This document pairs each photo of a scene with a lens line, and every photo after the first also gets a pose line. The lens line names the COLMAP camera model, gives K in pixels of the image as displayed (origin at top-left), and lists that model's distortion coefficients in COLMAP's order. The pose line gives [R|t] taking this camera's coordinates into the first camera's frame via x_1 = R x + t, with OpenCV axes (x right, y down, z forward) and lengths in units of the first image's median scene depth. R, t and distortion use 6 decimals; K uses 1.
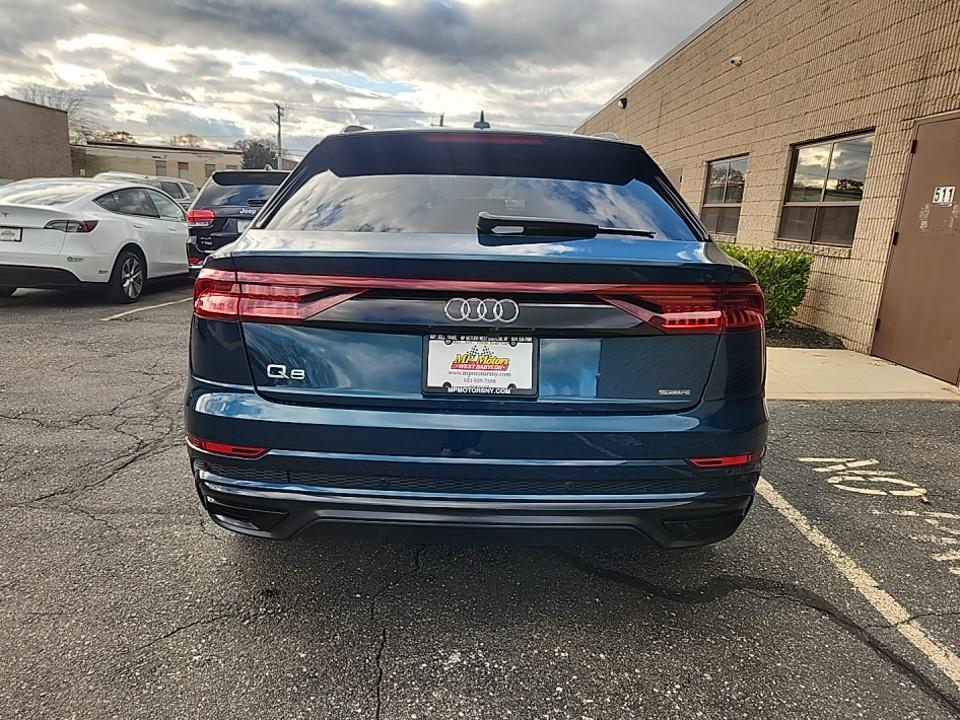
lens RADIAL K [[657.5, 0, 480.0], [0, 657.5, 360.0], [0, 0, 1]] dist [0.057270, -0.046766]
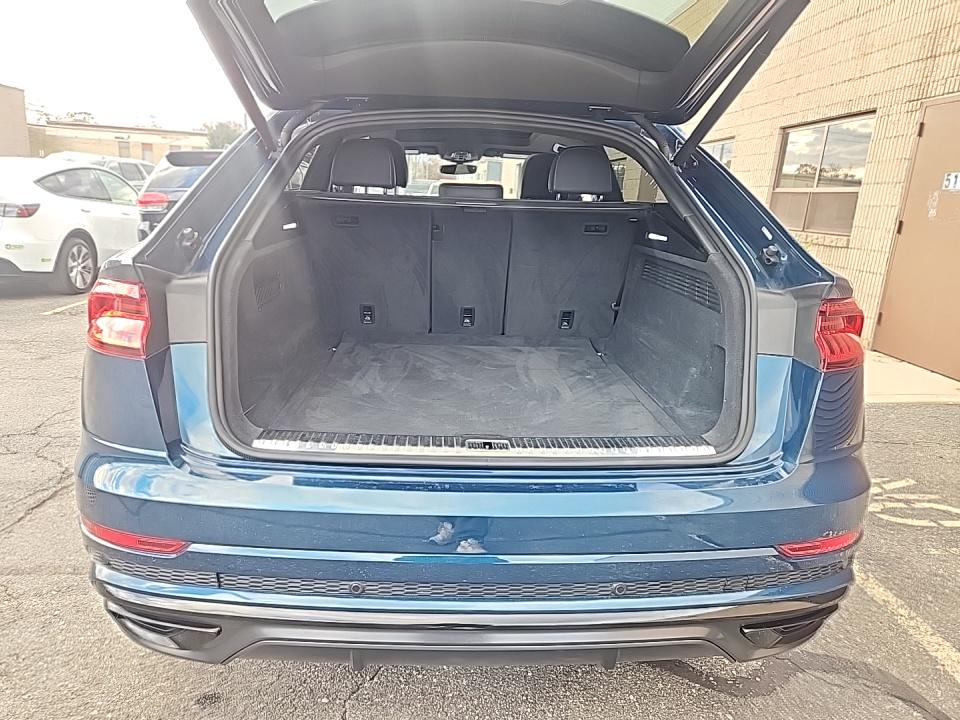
lens RADIAL K [[658.6, 0, 479.3], [0, 658.6, 351.2], [0, 0, 1]] dist [0.016991, -0.002277]
pose [[0.999102, -0.005912, 0.041966, -0.009051], [0.005400, 0.999910, 0.012300, -0.015799], [-0.042035, -0.012063, 0.999043, 0.063194]]
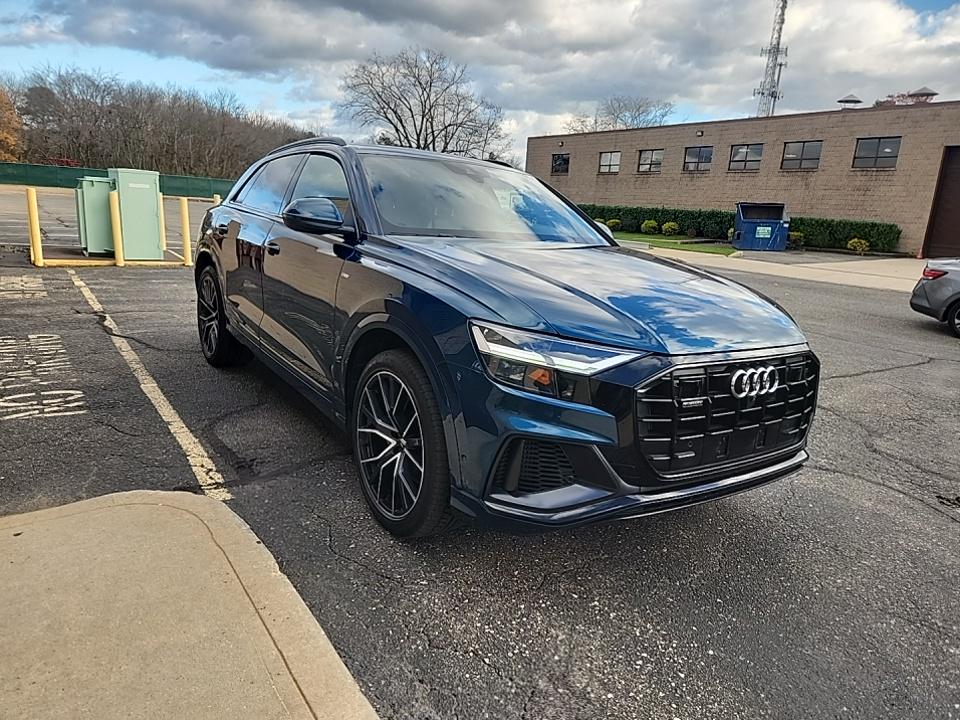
lens RADIAL K [[657.5, 0, 480.0], [0, 657.5, 360.0], [0, 0, 1]] dist [0.057270, -0.046766]
pose [[-0.828322, 0.034937, -0.559162, 0.244180], [-0.220611, 0.897080, 0.382855, -0.203918], [0.514989, 0.440484, -0.735364, 0.909339]]
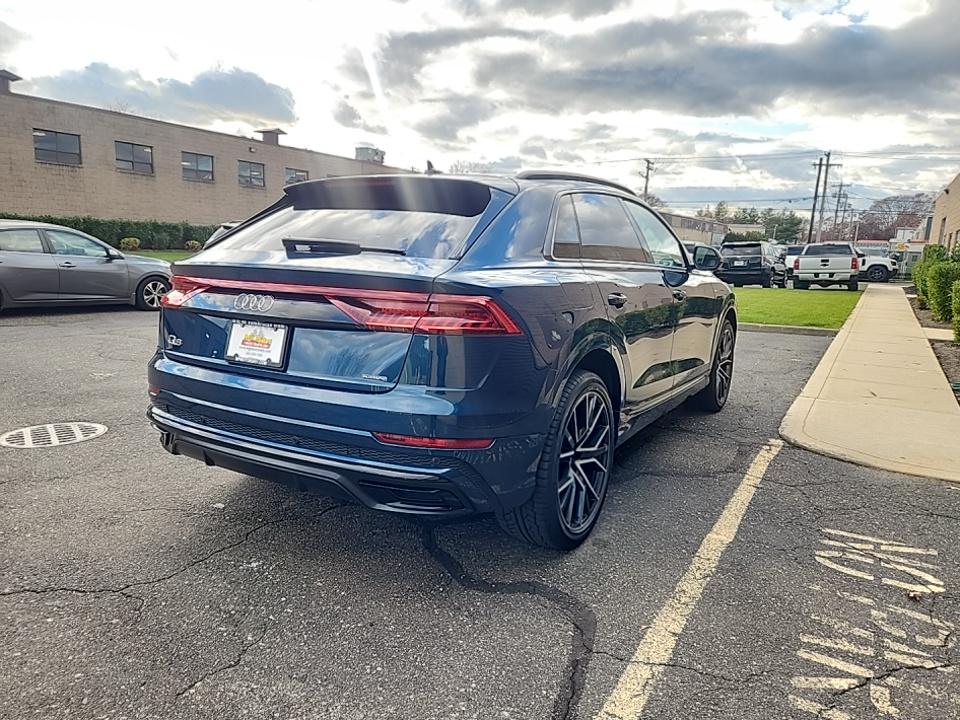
lens RADIAL K [[659.5, 0, 462.1], [0, 659.5, 373.1], [0, 0, 1]] dist [0.054575, -0.041224]
pose [[0.844159, 0.087159, -0.528960, 0.232421], [-0.116158, 0.992992, -0.021755, 0.010488], [0.523357, 0.079808, 0.848368, 0.010475]]
